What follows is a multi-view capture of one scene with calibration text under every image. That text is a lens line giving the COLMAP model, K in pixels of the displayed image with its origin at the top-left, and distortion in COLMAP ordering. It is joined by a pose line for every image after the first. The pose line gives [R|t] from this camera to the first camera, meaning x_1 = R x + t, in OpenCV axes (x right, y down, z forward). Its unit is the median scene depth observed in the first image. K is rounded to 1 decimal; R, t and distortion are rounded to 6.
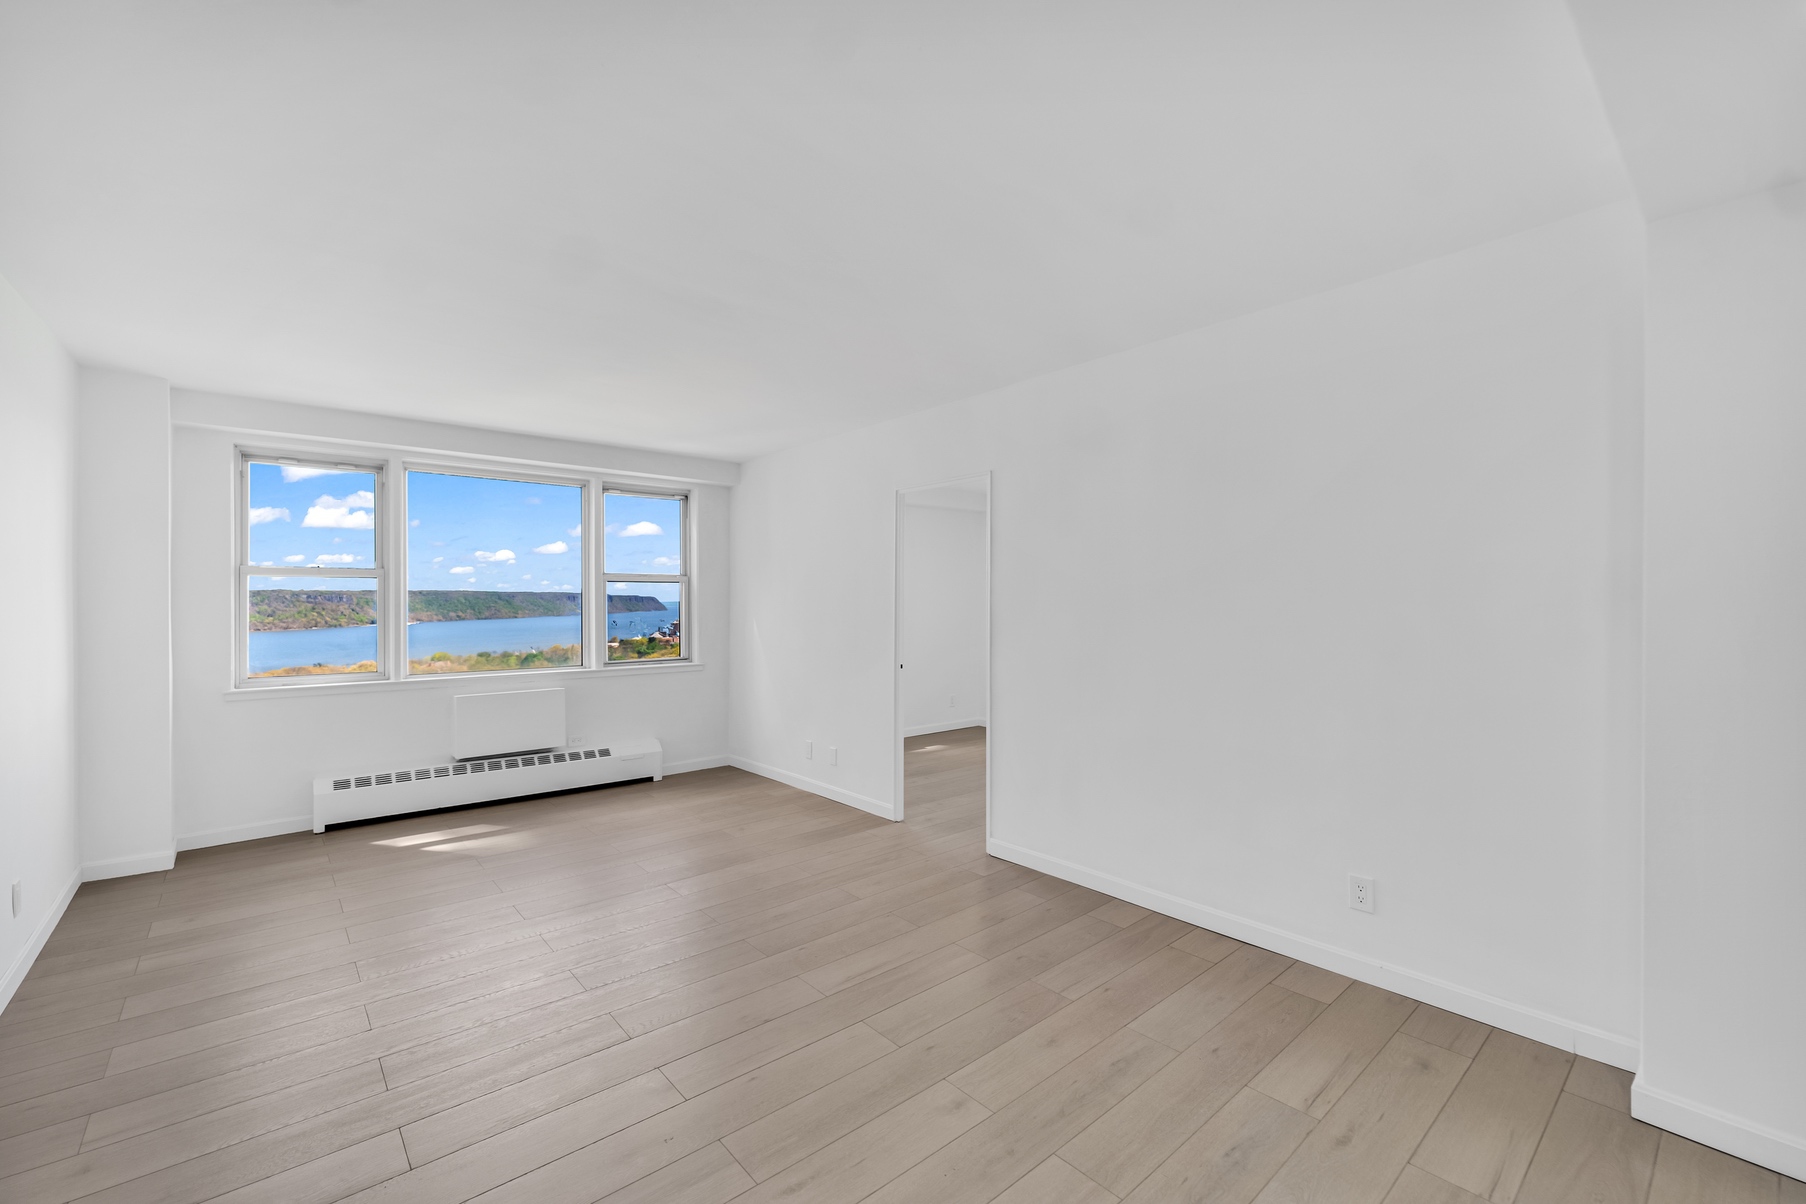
lens RADIAL K [[742.0, 0, 903.9], [0, 742.0, 606.0], [0, 0, 1]] dist [0.001200, 0.000092]
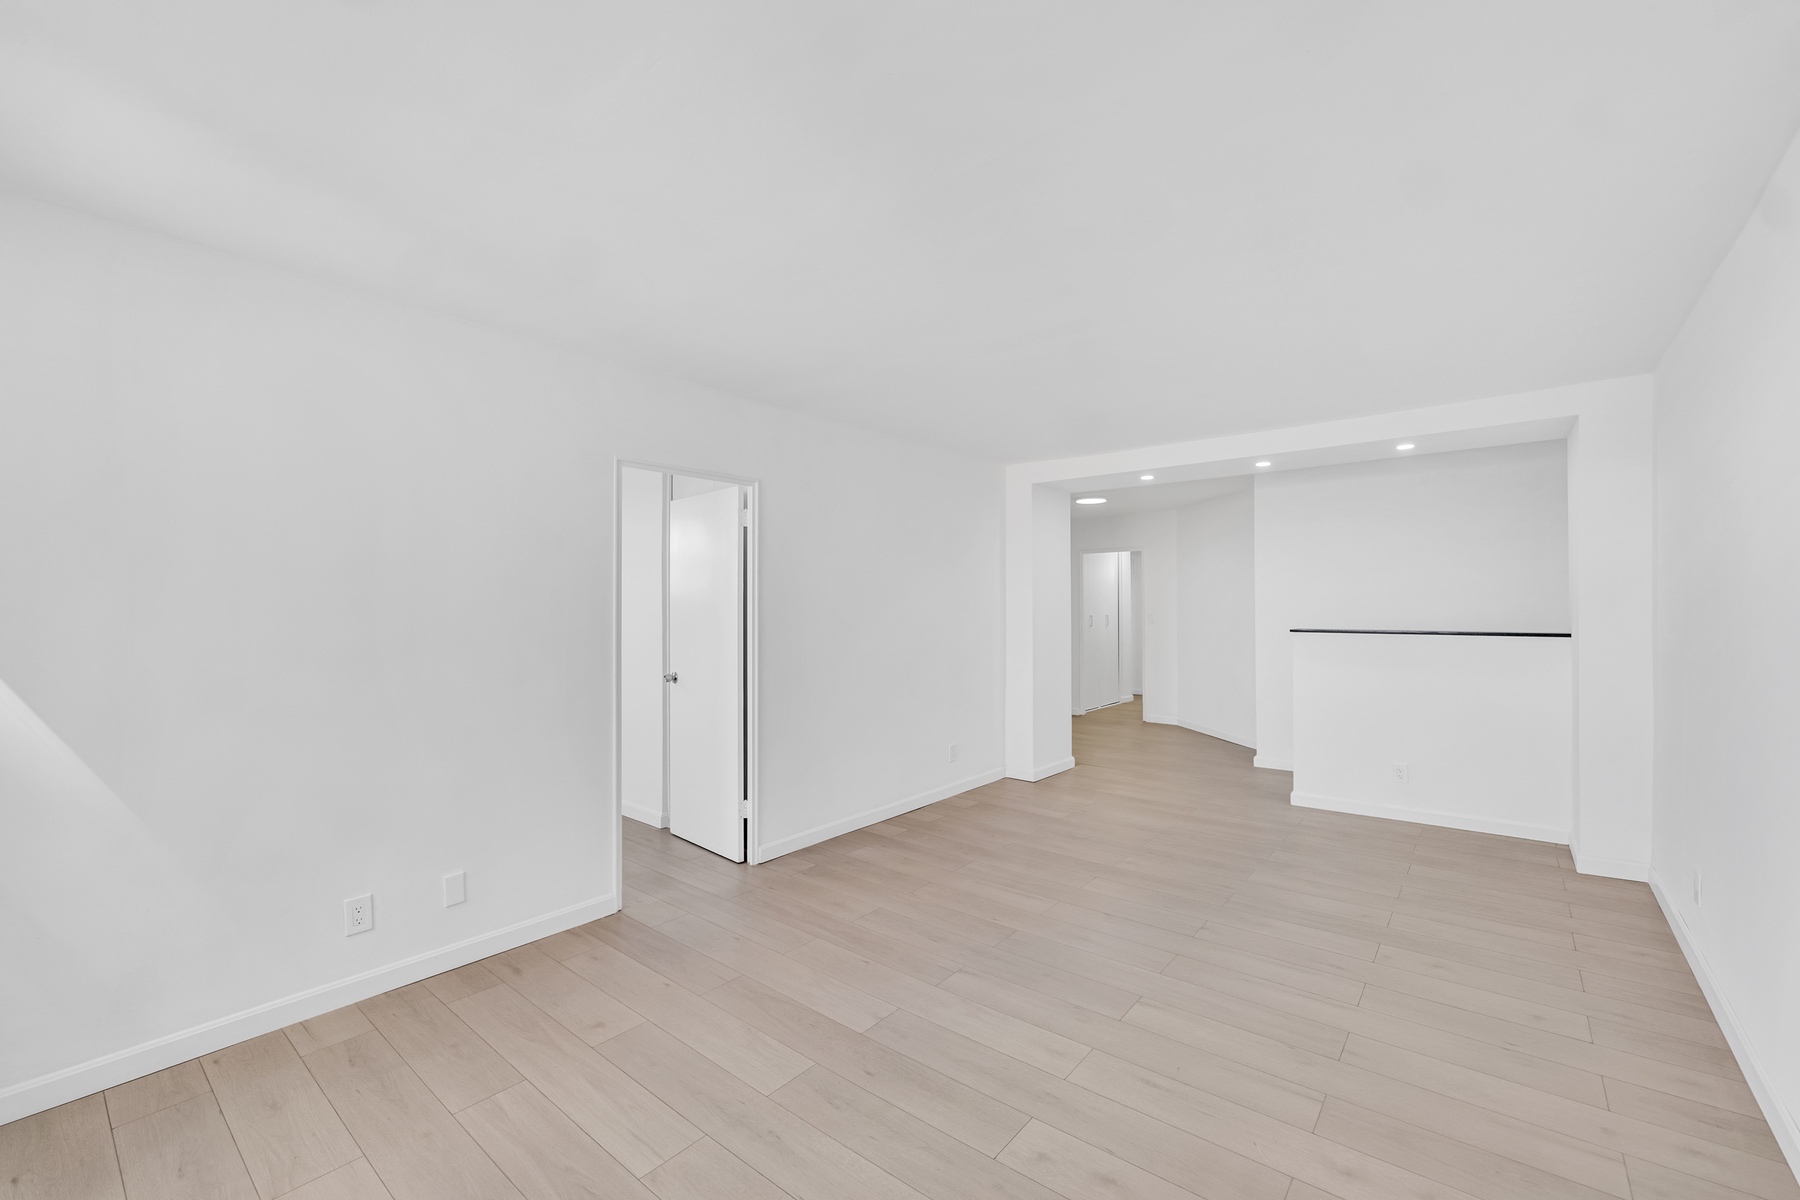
lens RADIAL K [[739.6, 0, 899.9], [0, 739.6, 602.6], [0, 0, 1]] dist [0.001200, 0.000092]
pose [[-0.171798, 0.006254, 0.985112, -0.342904], [0.003282, 0.999978, -0.005776, -0.004541], [-0.985127, 0.002241, -0.171815, 0.372755]]
